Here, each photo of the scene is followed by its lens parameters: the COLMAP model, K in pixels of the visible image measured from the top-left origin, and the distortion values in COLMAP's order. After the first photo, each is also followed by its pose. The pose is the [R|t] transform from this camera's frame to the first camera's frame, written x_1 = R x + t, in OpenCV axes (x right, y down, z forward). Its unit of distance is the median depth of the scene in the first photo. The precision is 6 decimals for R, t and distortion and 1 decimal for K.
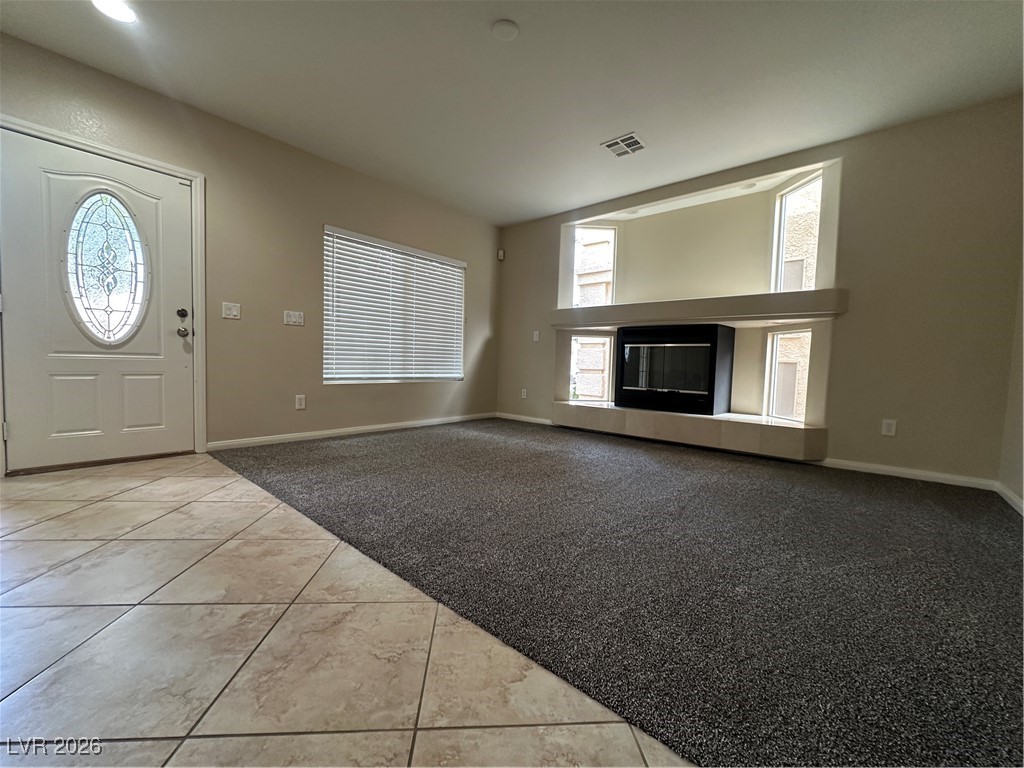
lens RADIAL K [[408.9, 0, 512.0], [0, 408.9, 384.0], [0, 0, 1]] dist [-0.002371, -0.000385]
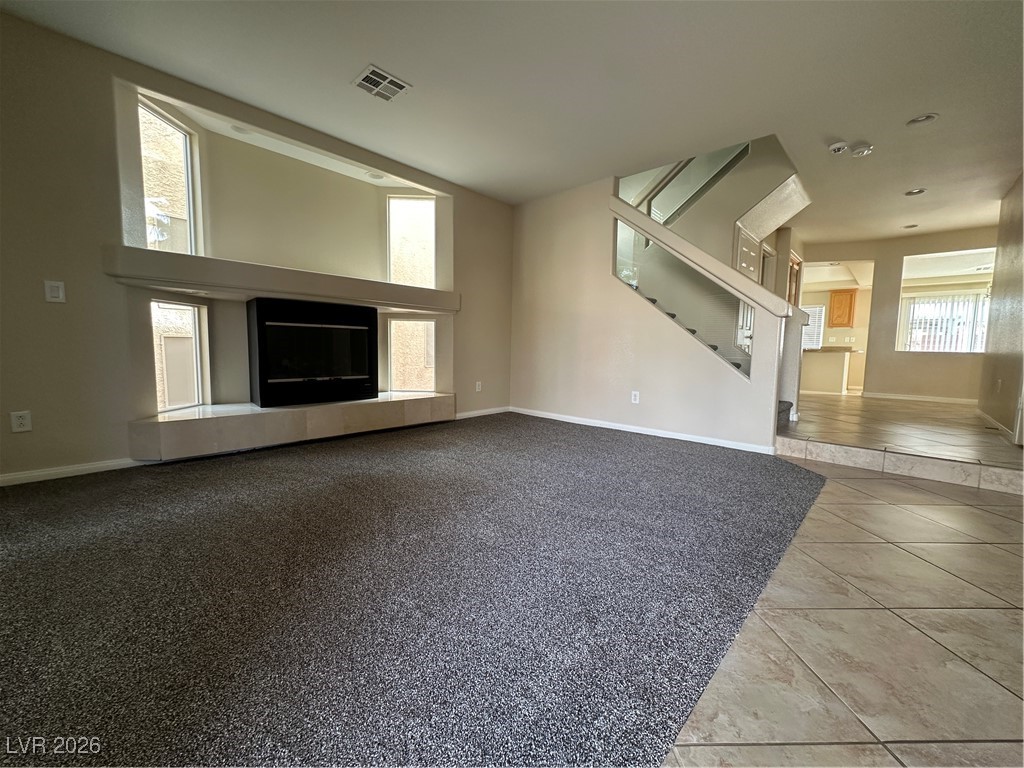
lens RADIAL K [[408.9, 0, 512.0], [0, 408.9, 384.0], [0, 0, 1]] dist [-0.002371, -0.000385]
pose [[0.042980, -0.116886, 0.992215, -0.516560], [0.037139, 0.992633, 0.115327, -0.064228], [-0.998385, 0.031893, 0.047004, 0.630469]]
